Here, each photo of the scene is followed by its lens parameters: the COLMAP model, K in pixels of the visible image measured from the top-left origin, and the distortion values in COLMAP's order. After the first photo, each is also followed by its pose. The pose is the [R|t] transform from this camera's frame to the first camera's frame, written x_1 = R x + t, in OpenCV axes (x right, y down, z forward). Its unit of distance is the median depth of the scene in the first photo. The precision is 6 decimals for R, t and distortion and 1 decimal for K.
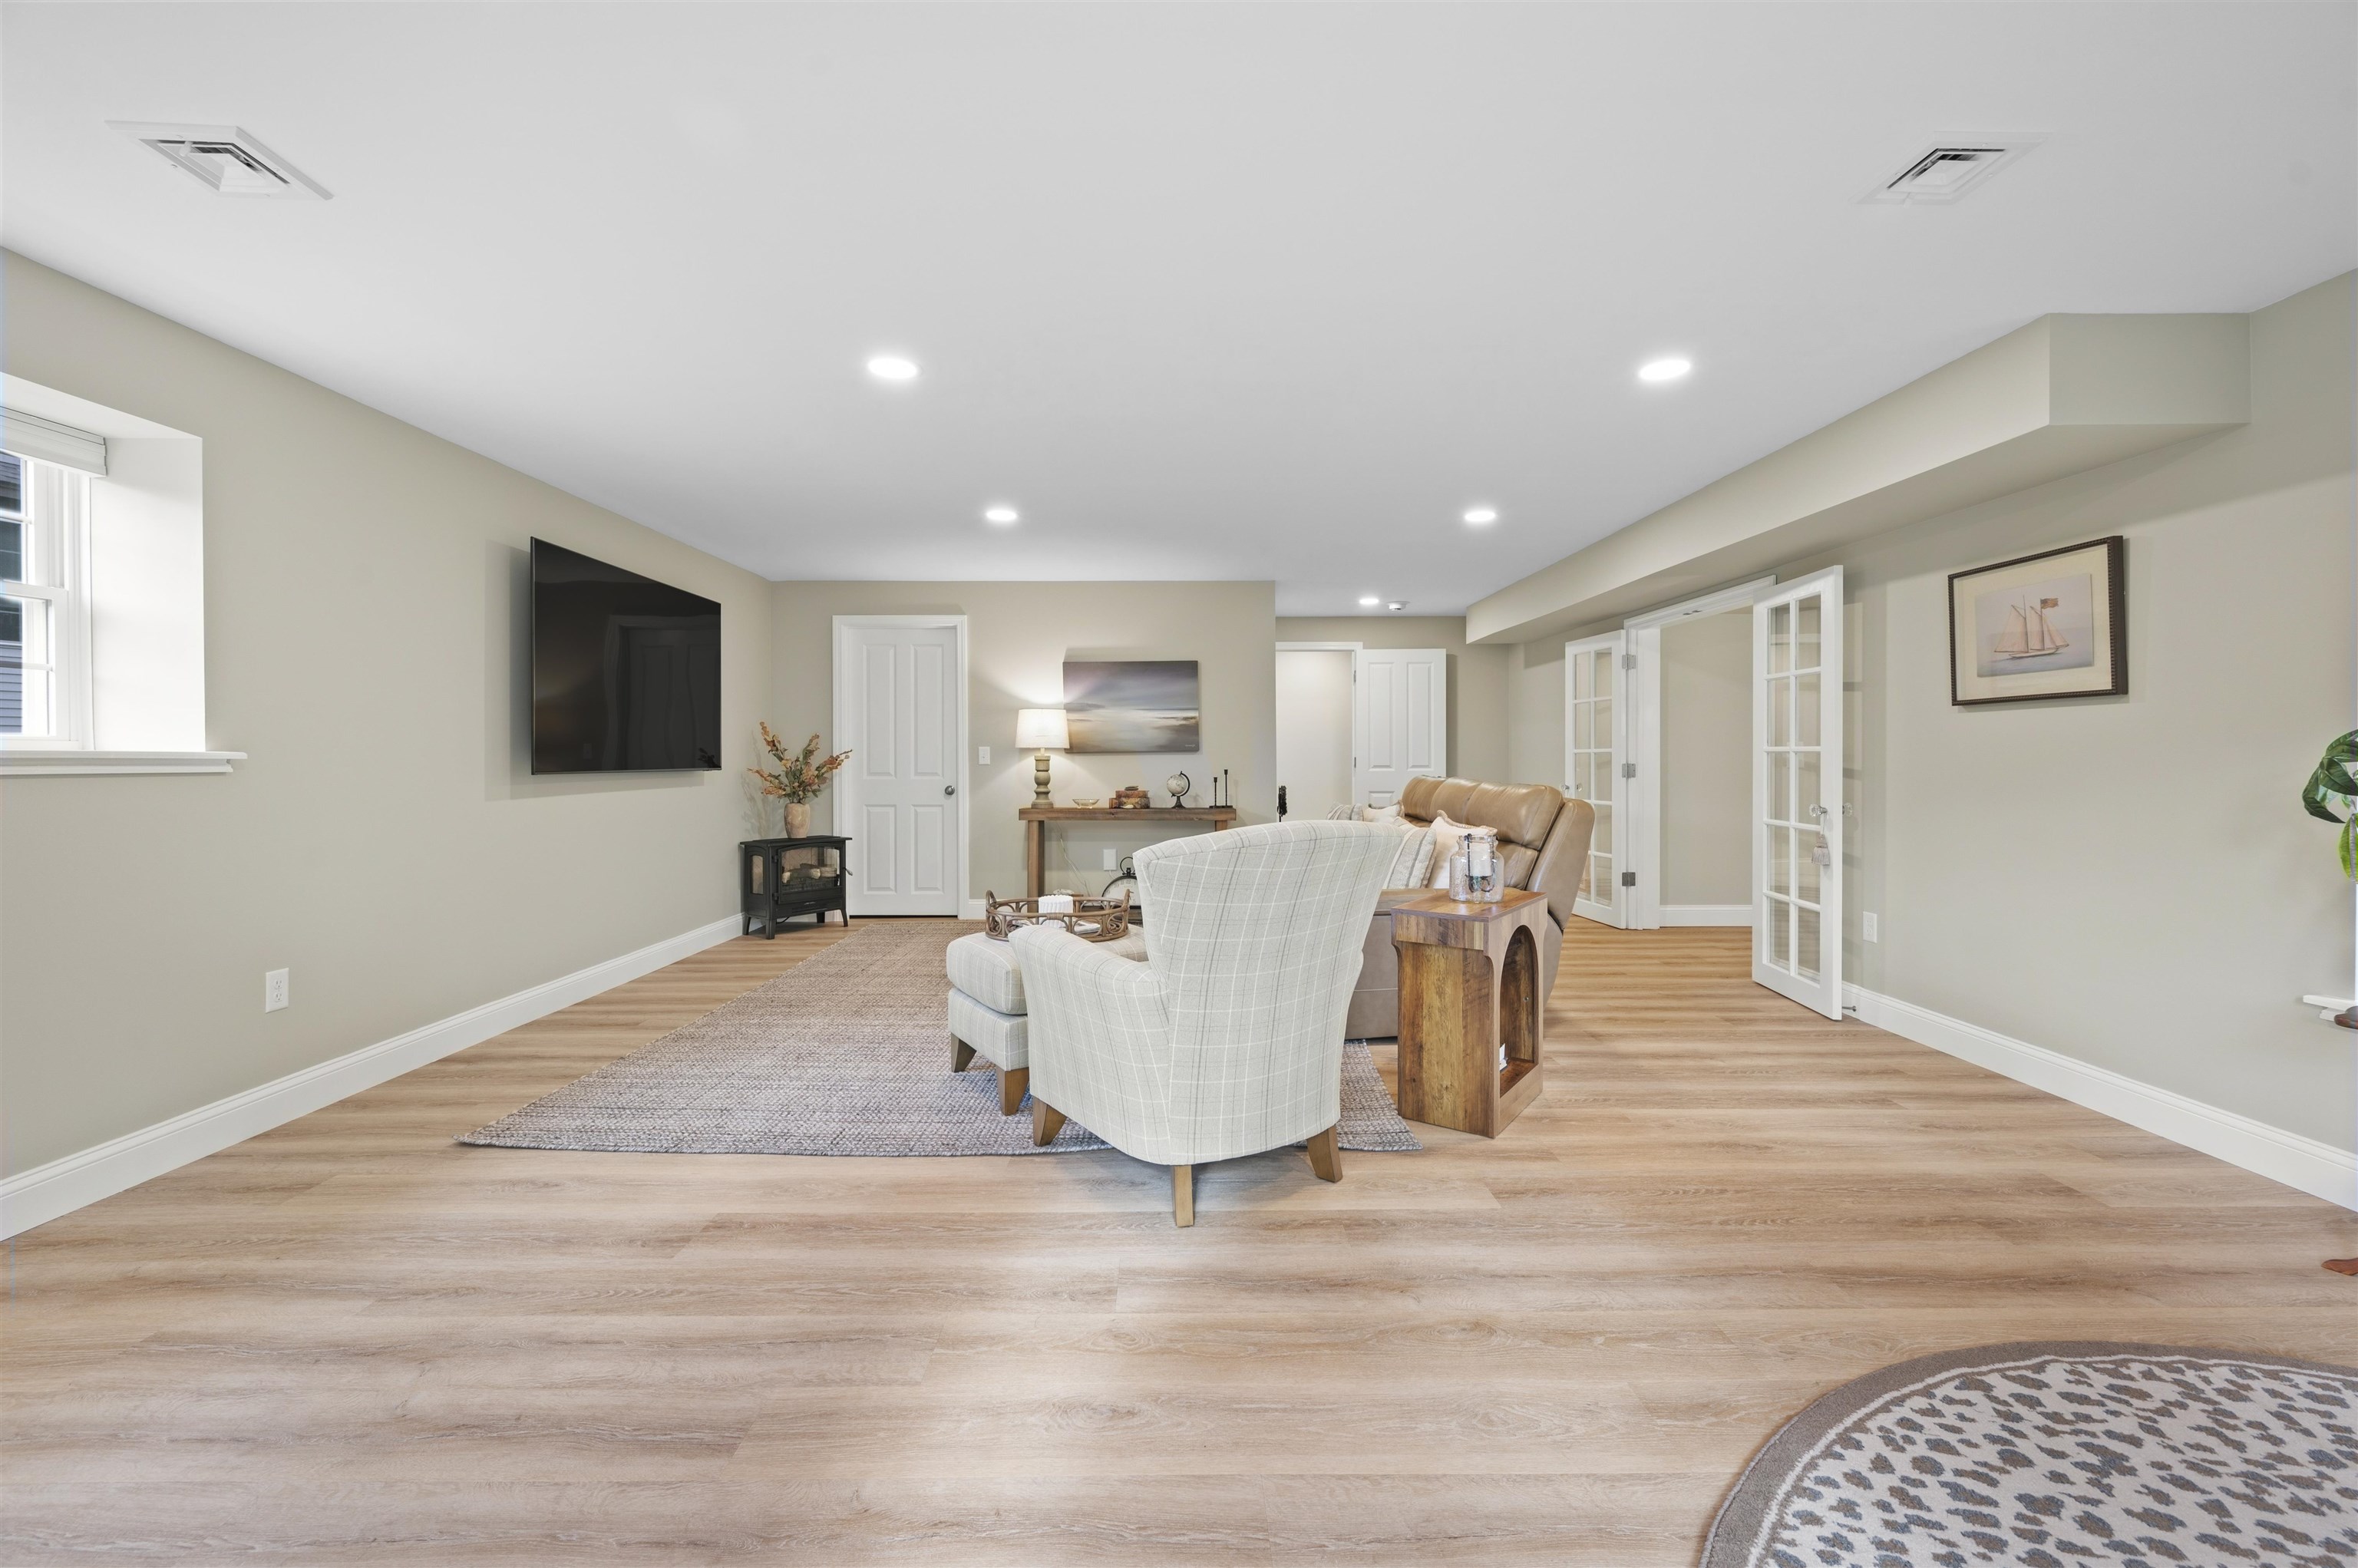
lens RADIAL K [[983.6, 0, 1187.7], [0, 983.6, 759.8], [0, 0, 1]] dist [-0.001714, 0.000227]
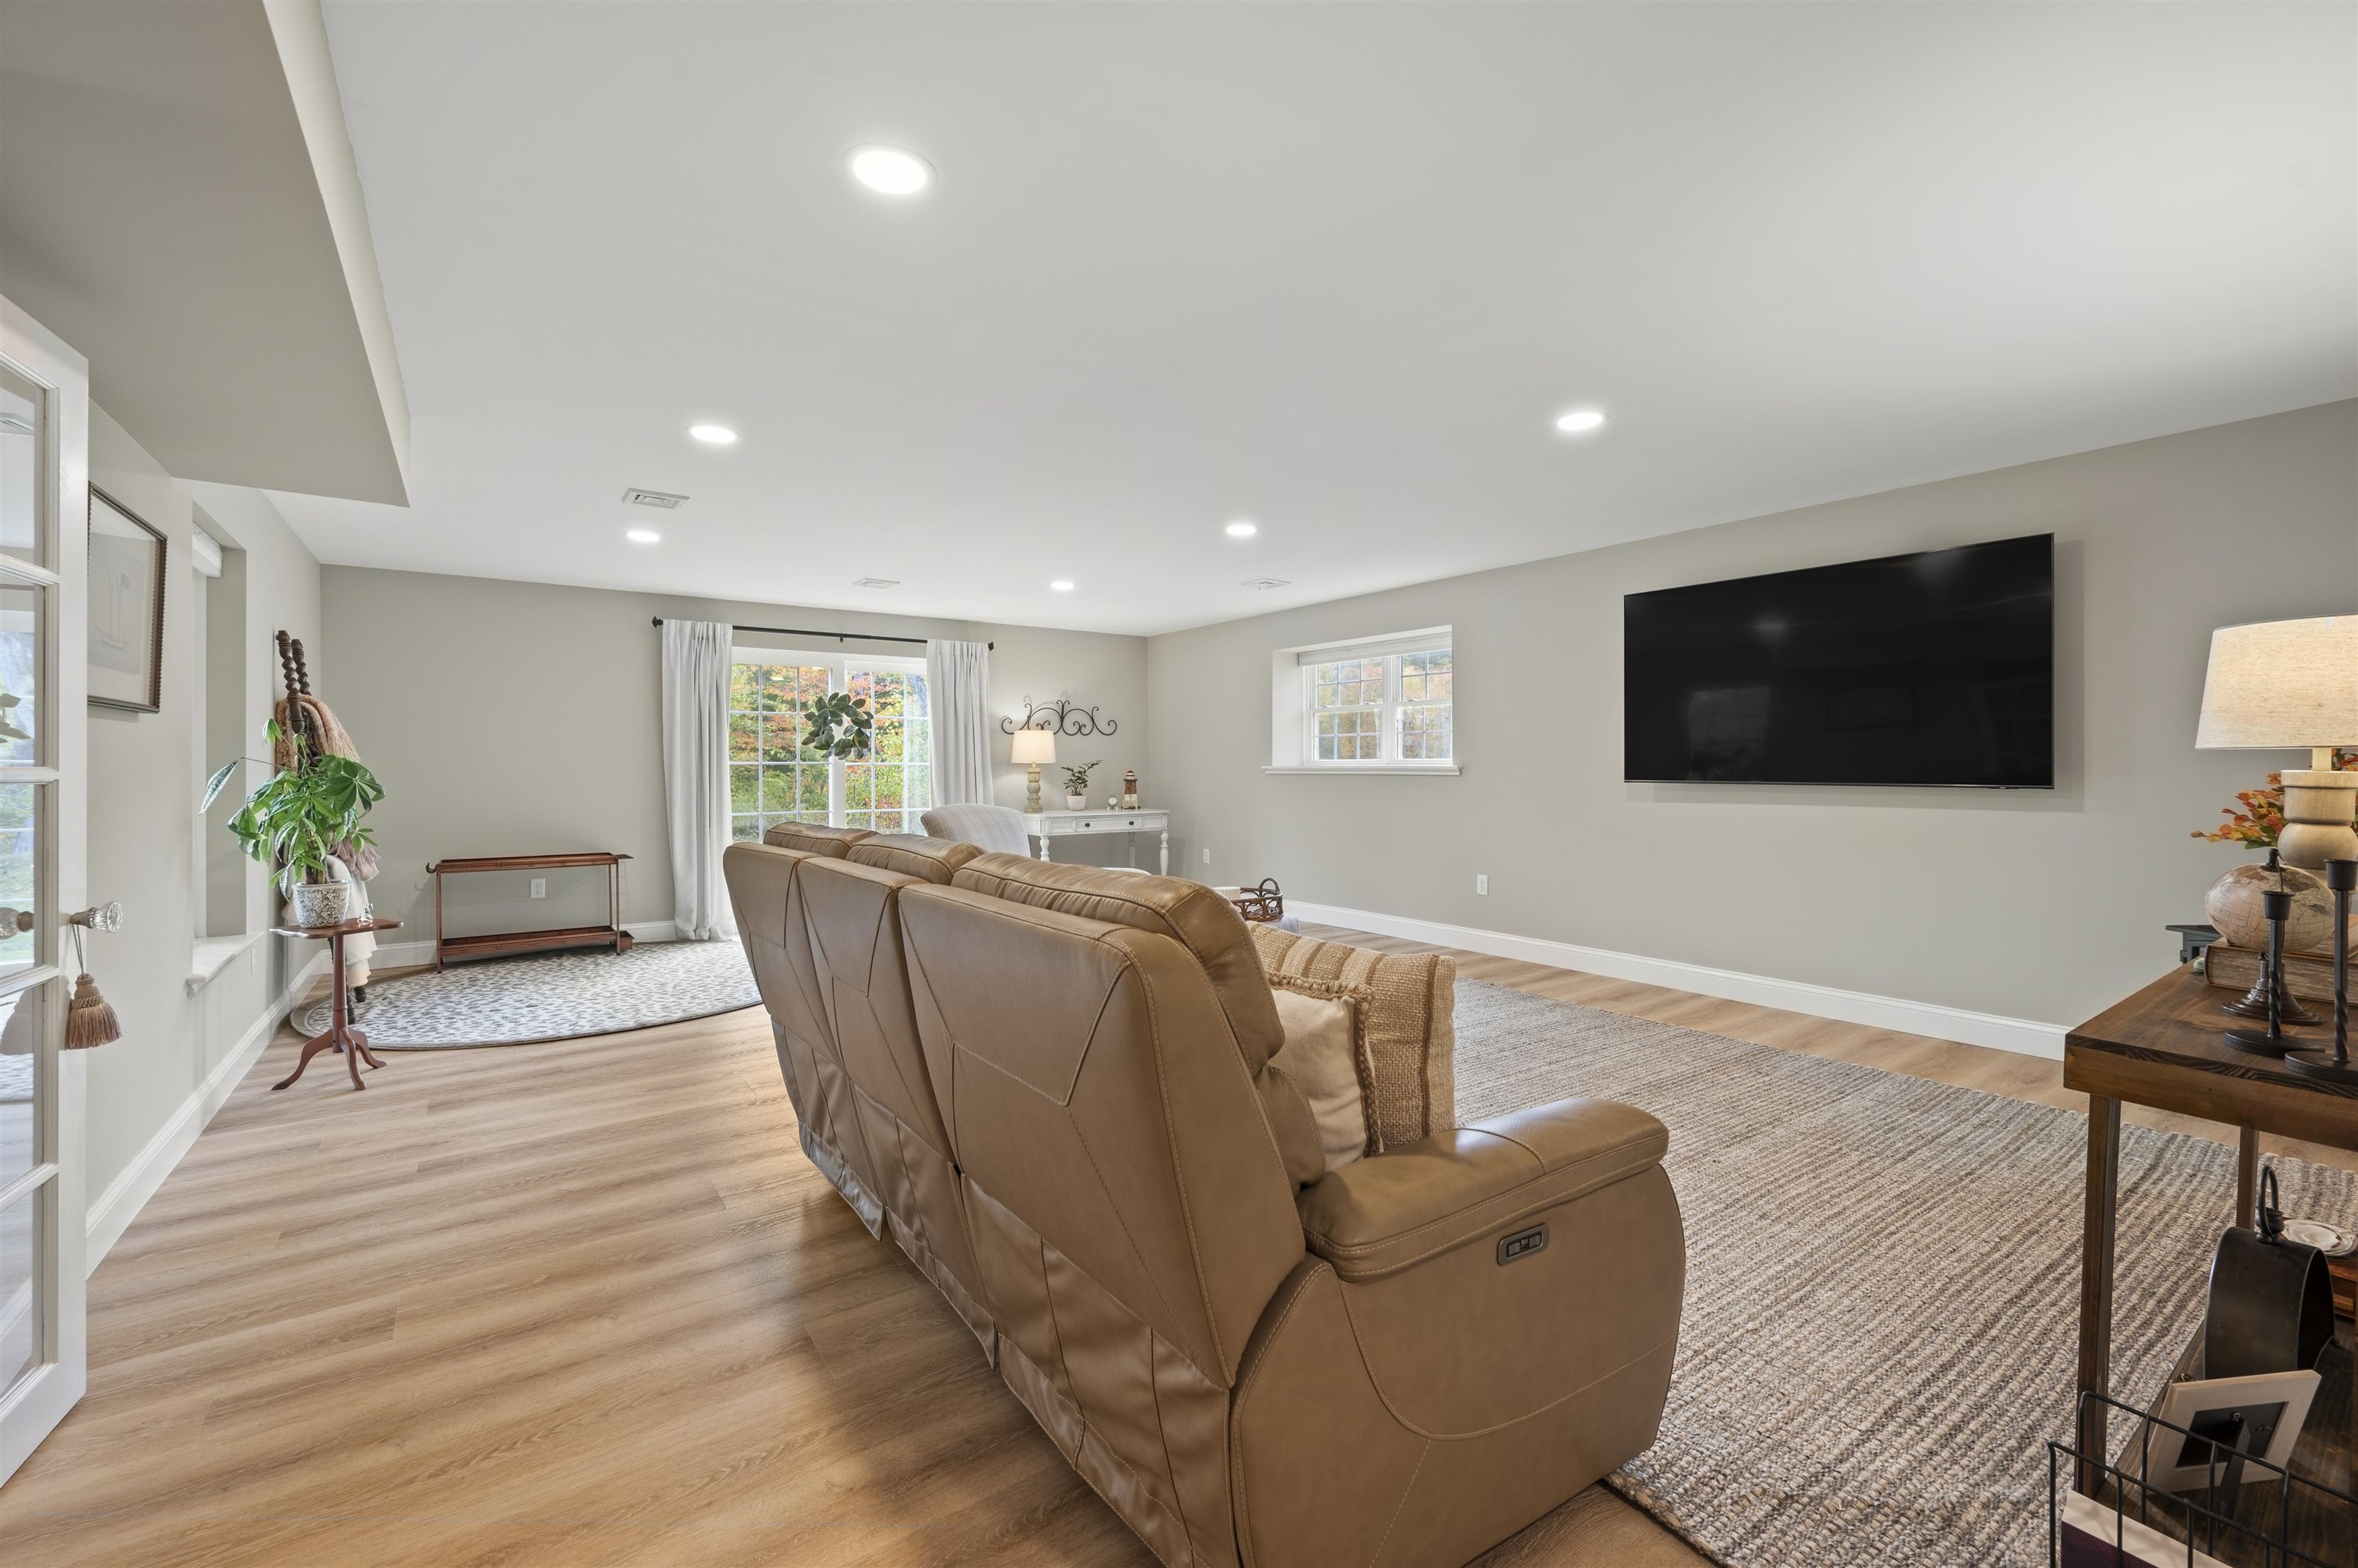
lens RADIAL K [[983.6, 0, 1187.7], [0, 983.6, 759.8], [0, 0, 1]] dist [-0.001714, 0.000227]
pose [[-0.813182, 0.002077, -0.582006, 0.709777], [0.002013, 0.999998, 0.000756, -0.022116], [0.582006, -0.000556, -0.813184, 2.250537]]
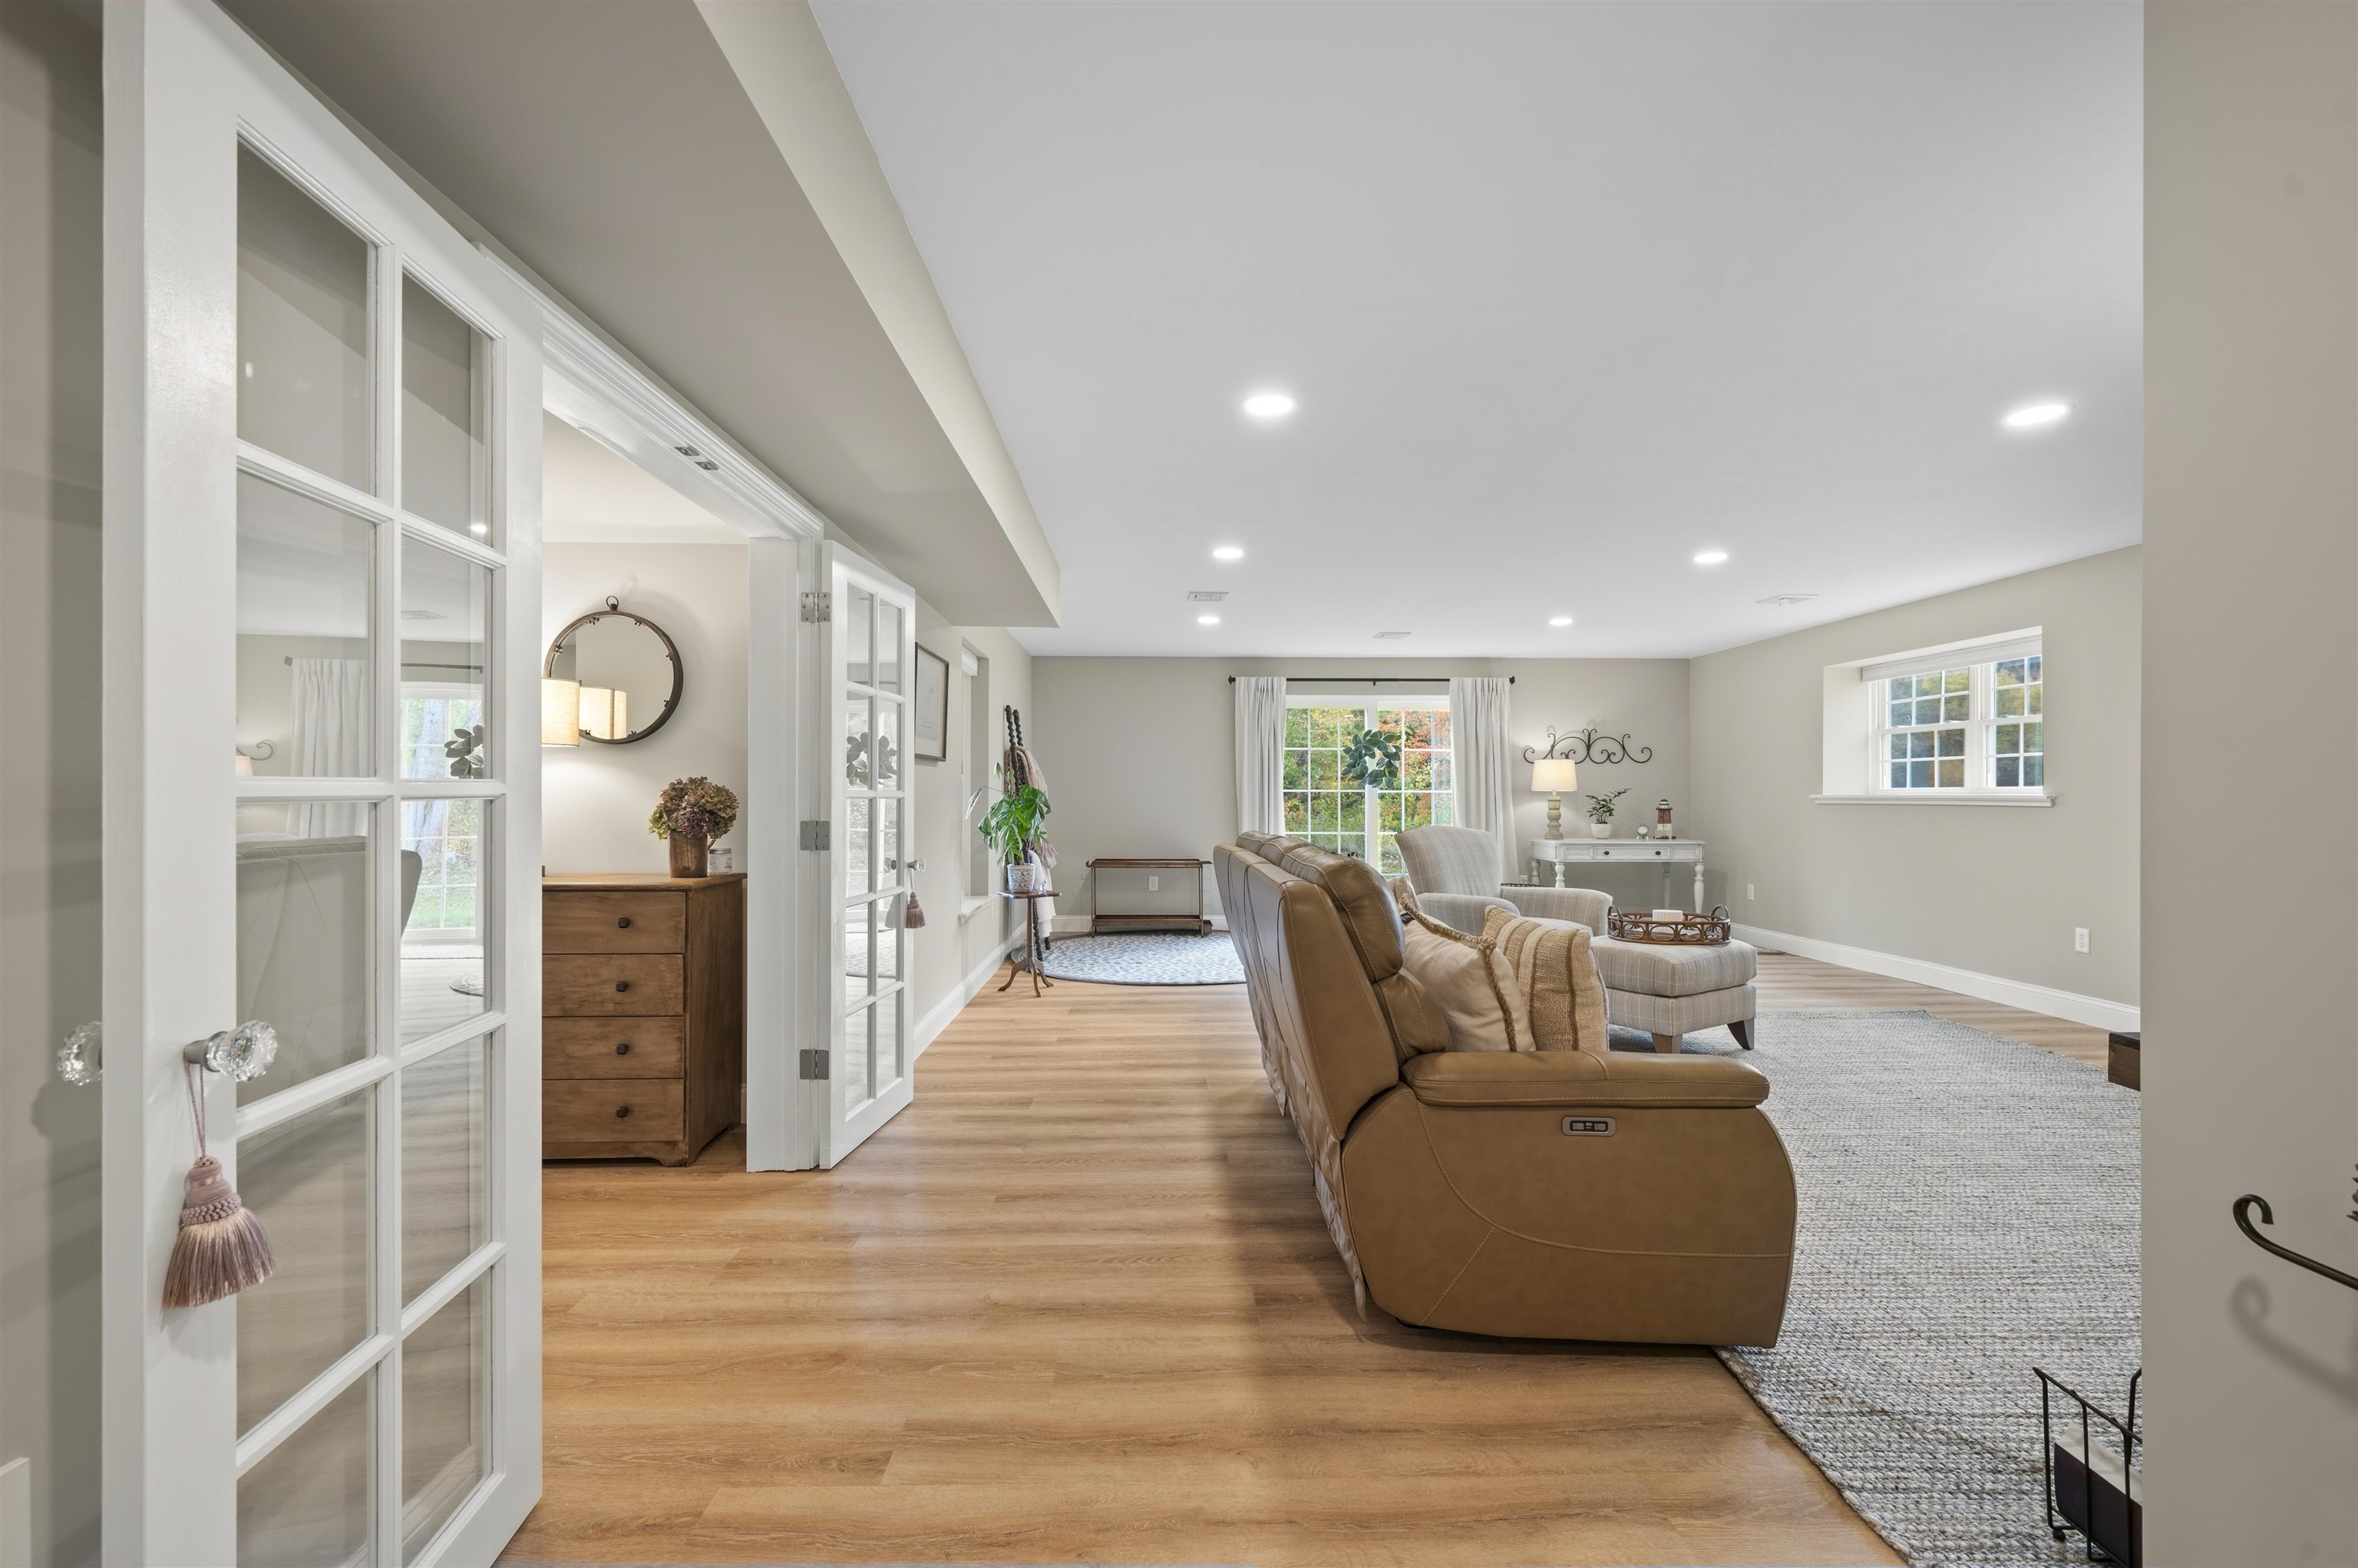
lens RADIAL K [[1022.3, 0, 1179.0], [0, 1022.3, 784.0], [0, 0, 1]] dist [0.000273, 0.000095]
pose [[-0.999867, 0.001621, -0.016215, 0.597262], [0.001700, 0.999987, -0.004832, -0.020351], [0.016207, -0.004859, -0.999857, 2.652523]]
